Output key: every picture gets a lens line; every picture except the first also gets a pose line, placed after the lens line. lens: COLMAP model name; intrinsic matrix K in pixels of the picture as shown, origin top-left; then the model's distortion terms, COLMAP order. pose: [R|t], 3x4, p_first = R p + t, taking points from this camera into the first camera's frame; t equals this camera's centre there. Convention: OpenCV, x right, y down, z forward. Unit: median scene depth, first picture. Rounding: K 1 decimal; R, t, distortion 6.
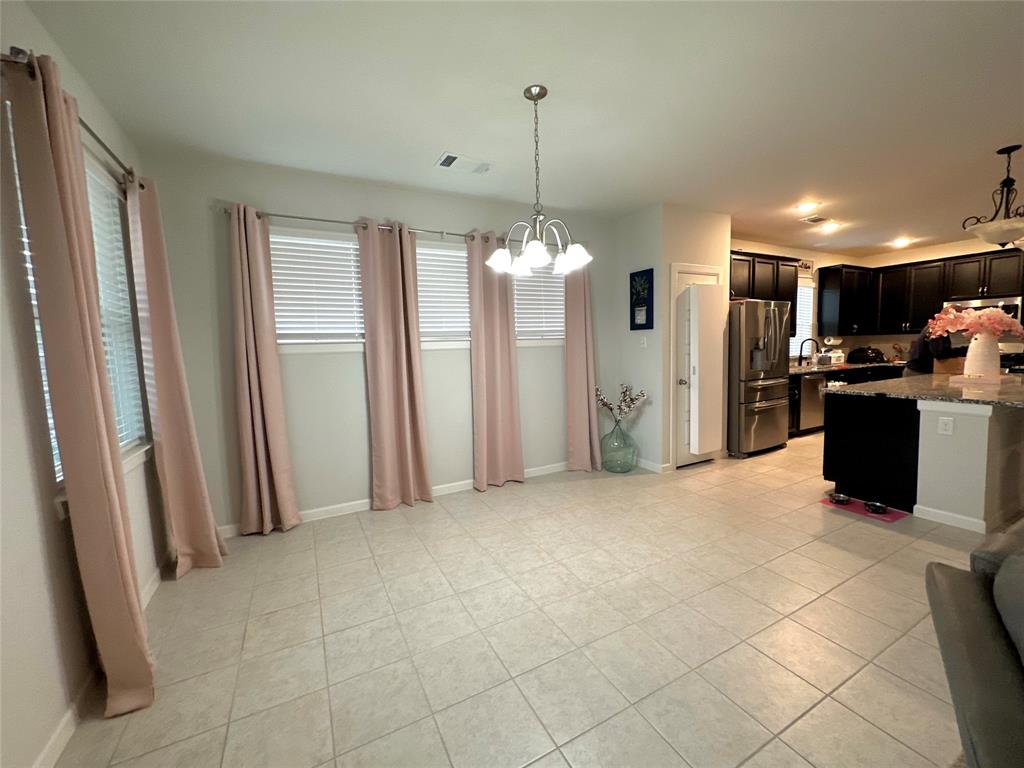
lens RADIAL K [[410.8, 0, 512.0], [0, 410.8, 384.0], [0, 0, 1]] dist [-0.001042, -0.000179]
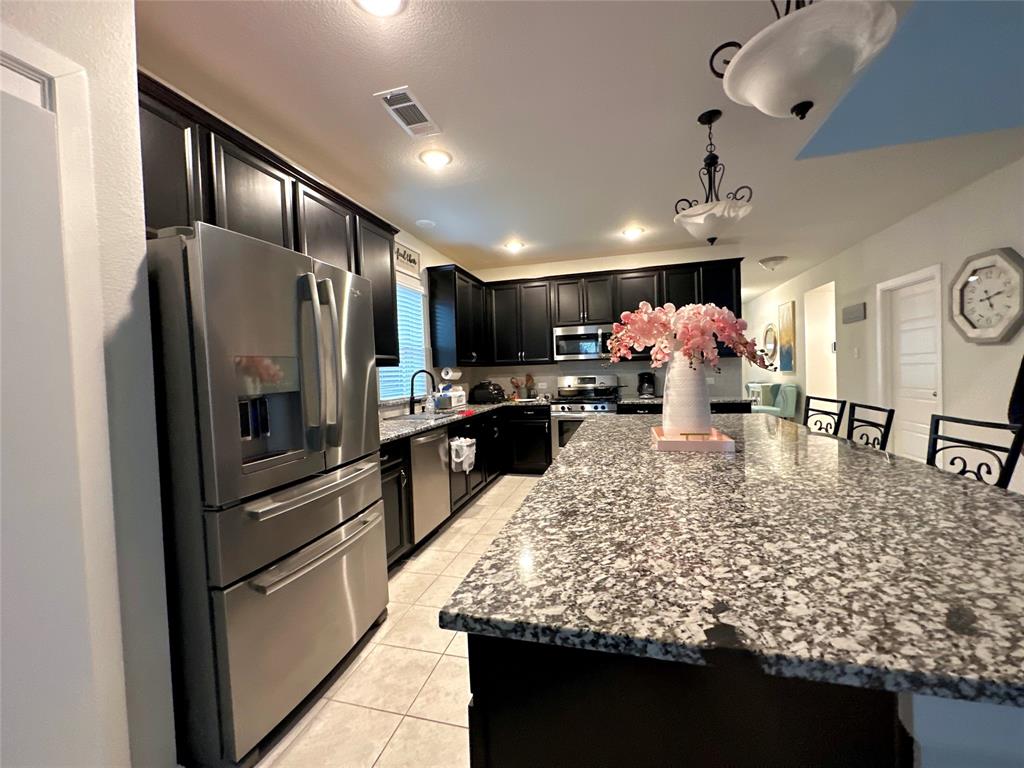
lens RADIAL K [[410.8, 0, 512.0], [0, 410.8, 384.0], [0, 0, 1]] dist [-0.001042, -0.000179]
pose [[0.685210, -0.017979, 0.728124, 0.379673], [0.083919, 0.994986, -0.054404, -0.045615], [-0.723495, 0.098381, 0.683283, 0.497193]]
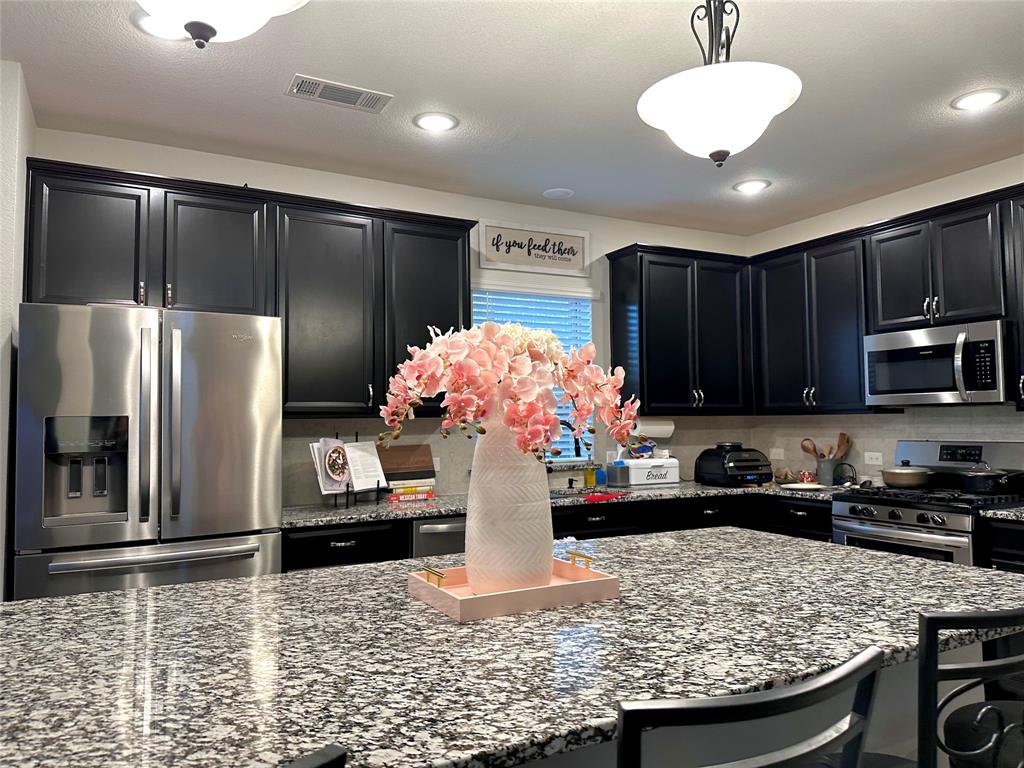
lens RADIAL K [[718.2, 0, 521.0], [0, 718.2, 389.1], [0, 0, 1]] dist [0.043392, -0.006243]
pose [[0.999821, 0.018742, 0.002400, 0.725673], [-0.018230, 0.990235, -0.138209, -0.046353], [-0.004967, 0.138141, 0.990400, 0.317871]]
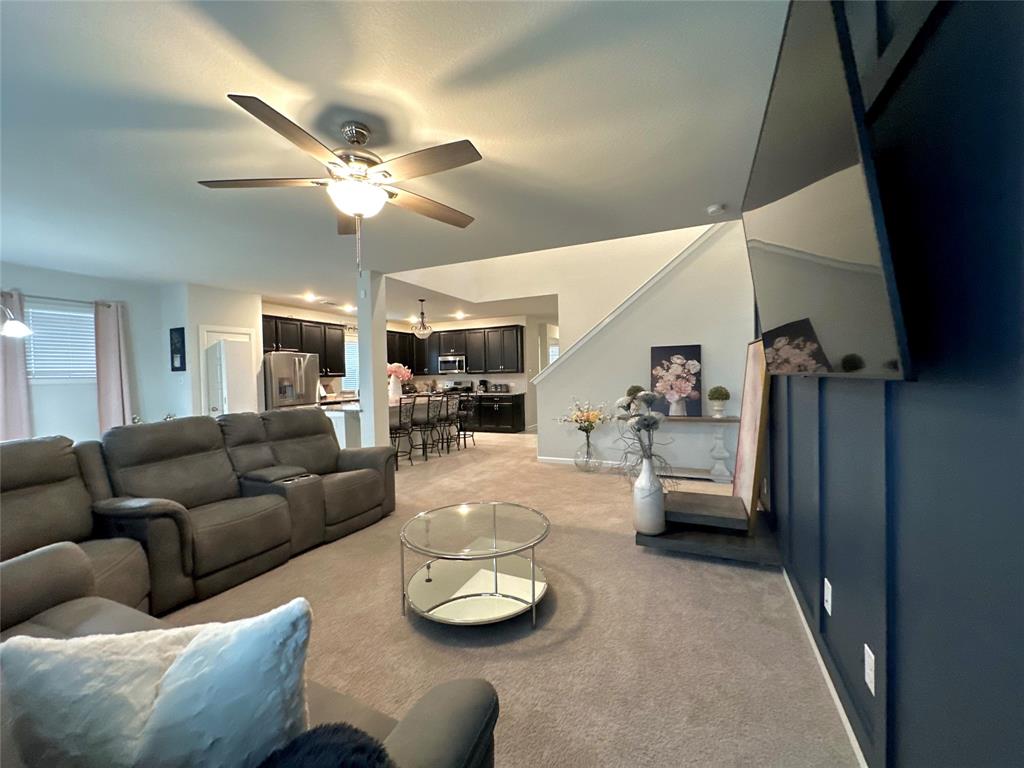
lens RADIAL K [[413.2, 0, 512.0], [0, 413.2, 384.0], [0, 0, 1]] dist [0.000841, 0.000142]
pose [[0.793910, -0.001810, 0.608032, 0.257365], [0.053162, 0.996373, -0.066448, 0.041474], [-0.605706, 0.085078, 0.791127, -0.525722]]
